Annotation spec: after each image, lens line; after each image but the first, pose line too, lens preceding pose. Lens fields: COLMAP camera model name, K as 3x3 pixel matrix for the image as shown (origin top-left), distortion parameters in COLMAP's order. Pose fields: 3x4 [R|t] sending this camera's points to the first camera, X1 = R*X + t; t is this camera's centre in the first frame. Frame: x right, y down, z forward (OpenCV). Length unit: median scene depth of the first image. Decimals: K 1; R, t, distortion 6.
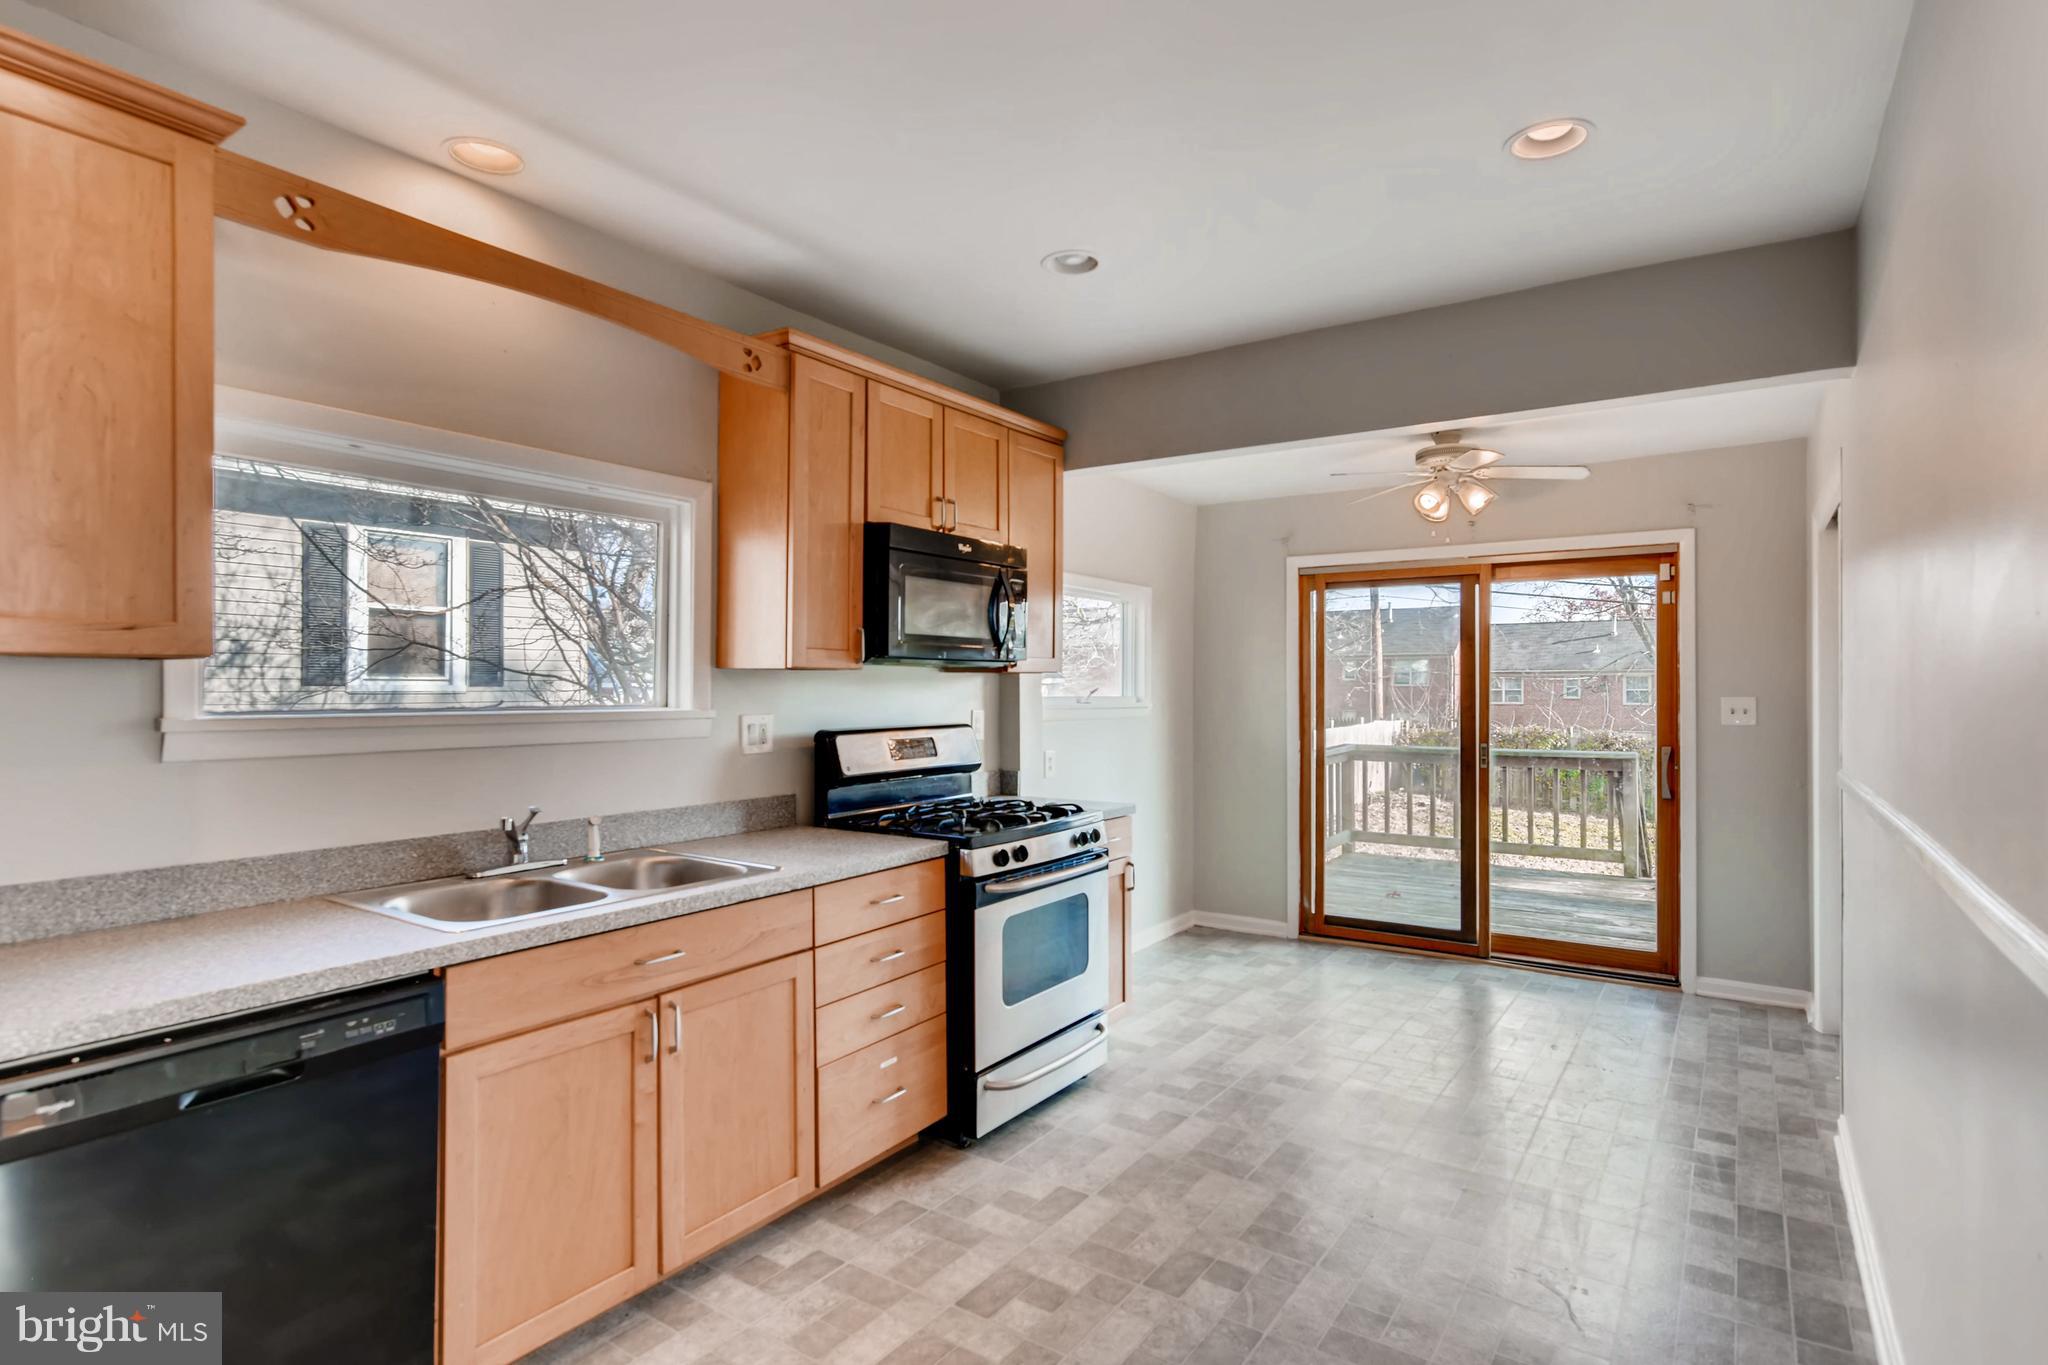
lens RADIAL K [[1031.9, 0, 1012.8], [0, 1031.9, 690.7], [0, 0, 1]] dist [-0.002702, 0.001059]
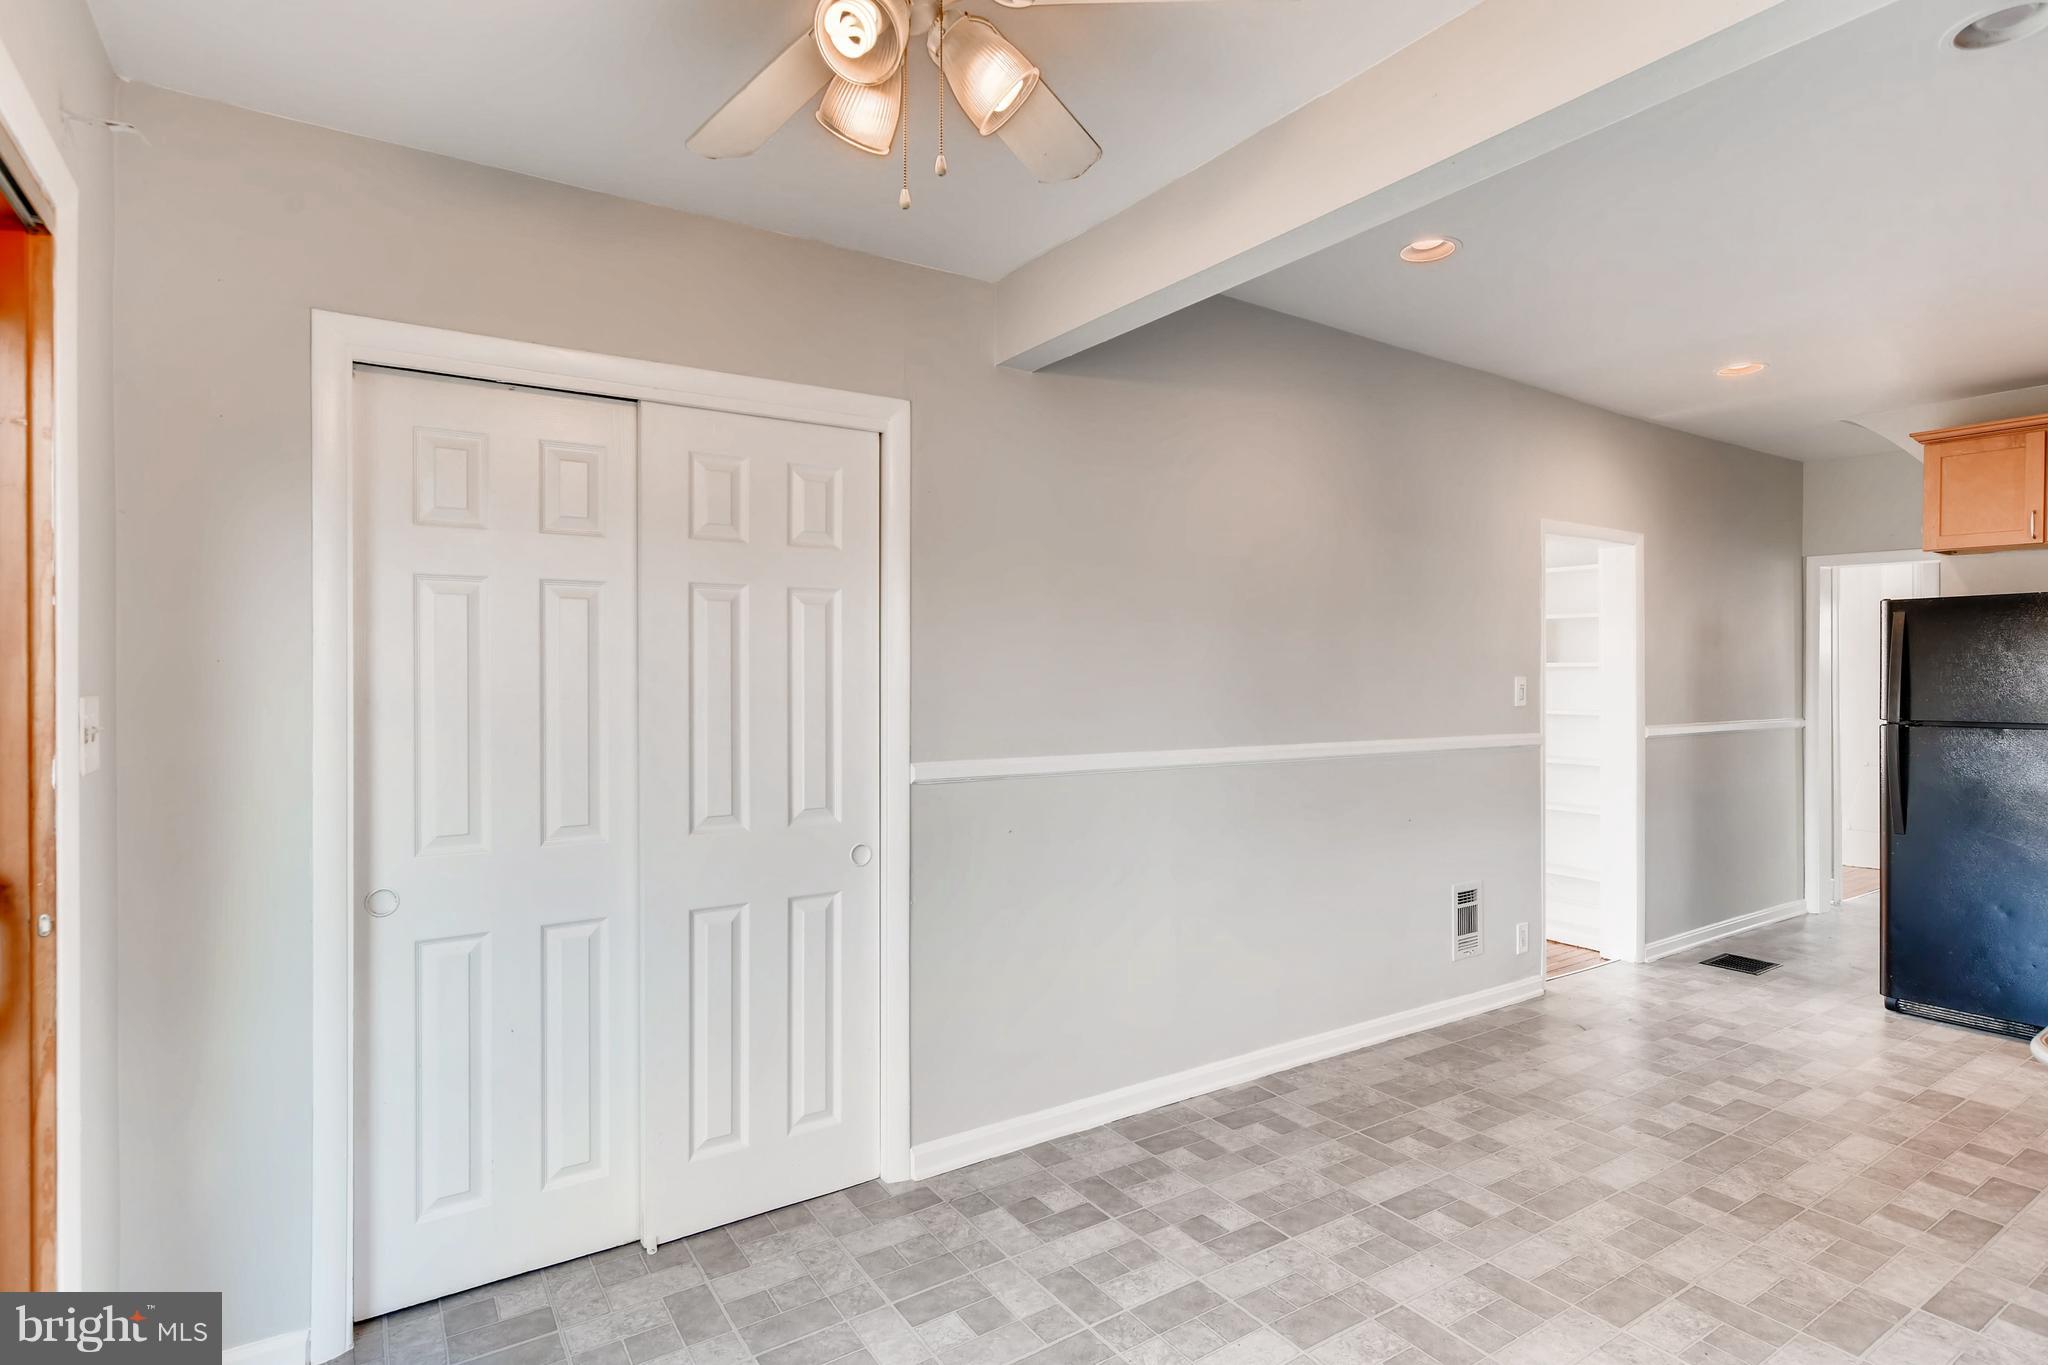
lens RADIAL K [[1031.9, 0, 1028.0], [0, 1031.9, 678.9], [0, 0, 1]] dist [-0.002702, 0.001059]
pose [[-0.930472, -0.001240, 0.366360, 0.289030], [0.001197, 0.999979, 0.006425, -0.001632], [-0.366360, 0.006417, -0.930451, 1.353949]]
